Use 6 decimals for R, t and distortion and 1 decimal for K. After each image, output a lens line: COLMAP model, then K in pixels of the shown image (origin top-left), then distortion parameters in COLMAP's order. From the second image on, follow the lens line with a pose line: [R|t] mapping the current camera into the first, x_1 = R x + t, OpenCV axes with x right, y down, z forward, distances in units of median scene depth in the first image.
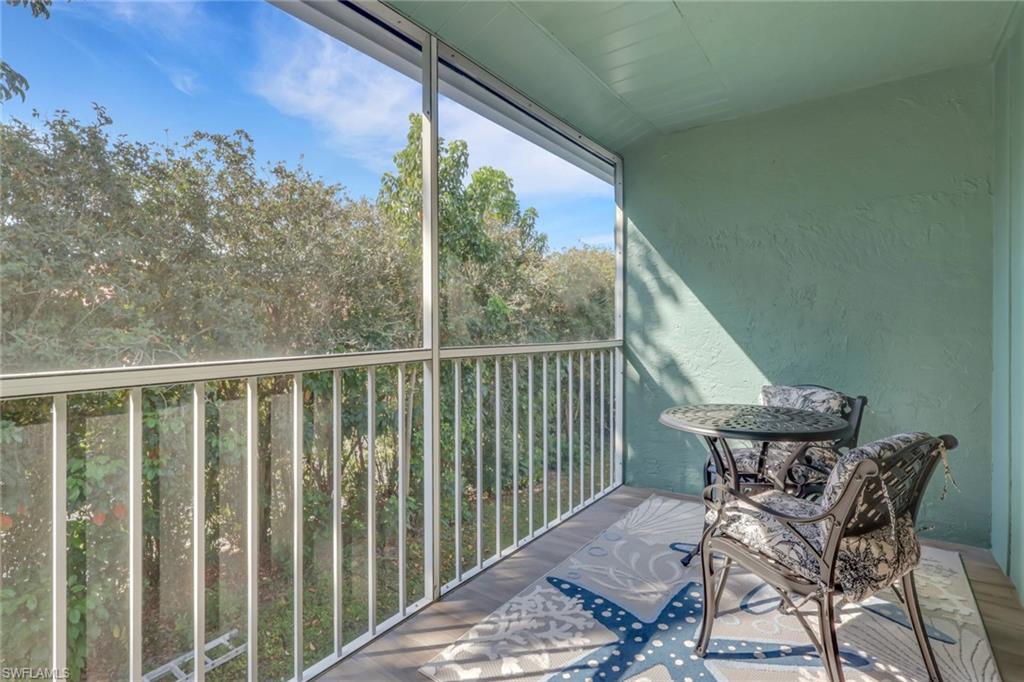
lens RADIAL K [[518.6, 0, 510.8], [0, 518.6, 335.1], [0, 0, 1]] dist [0.001044, 0.000245]
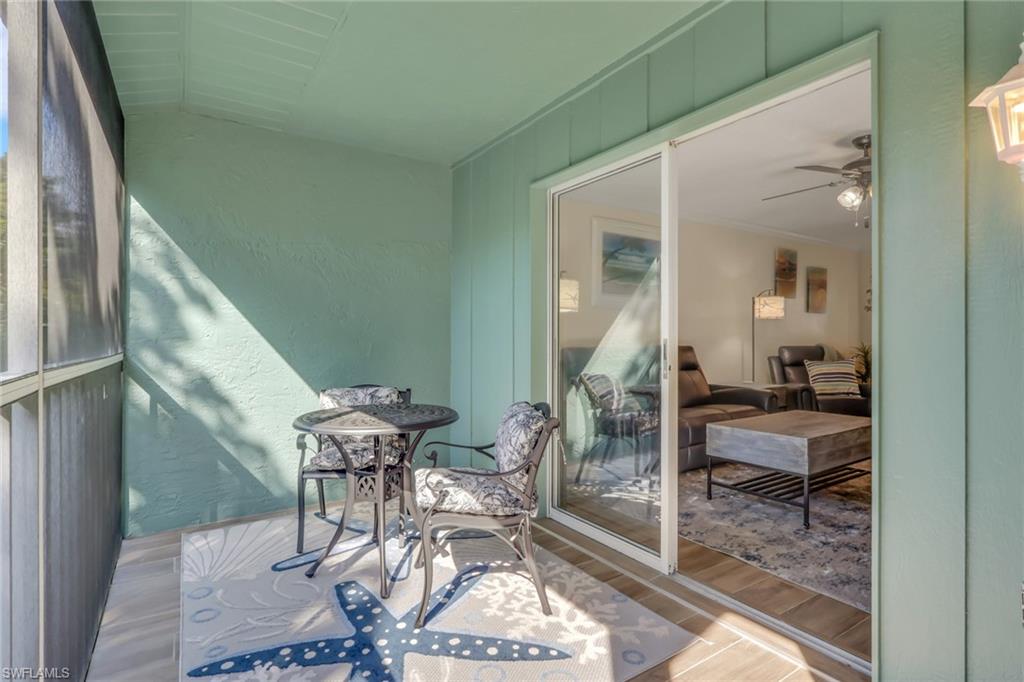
lens RADIAL K [[492.2, 0, 509.9], [0, 492.2, 339.9], [0, 0, 1]] dist [-0.002888, -0.000189]
pose [[0.360769, -0.003483, 0.932649, -0.439253], [0.014570, 0.999892, -0.001902, -0.000380], [-0.932541, 0.014275, 0.360781, 0.332945]]
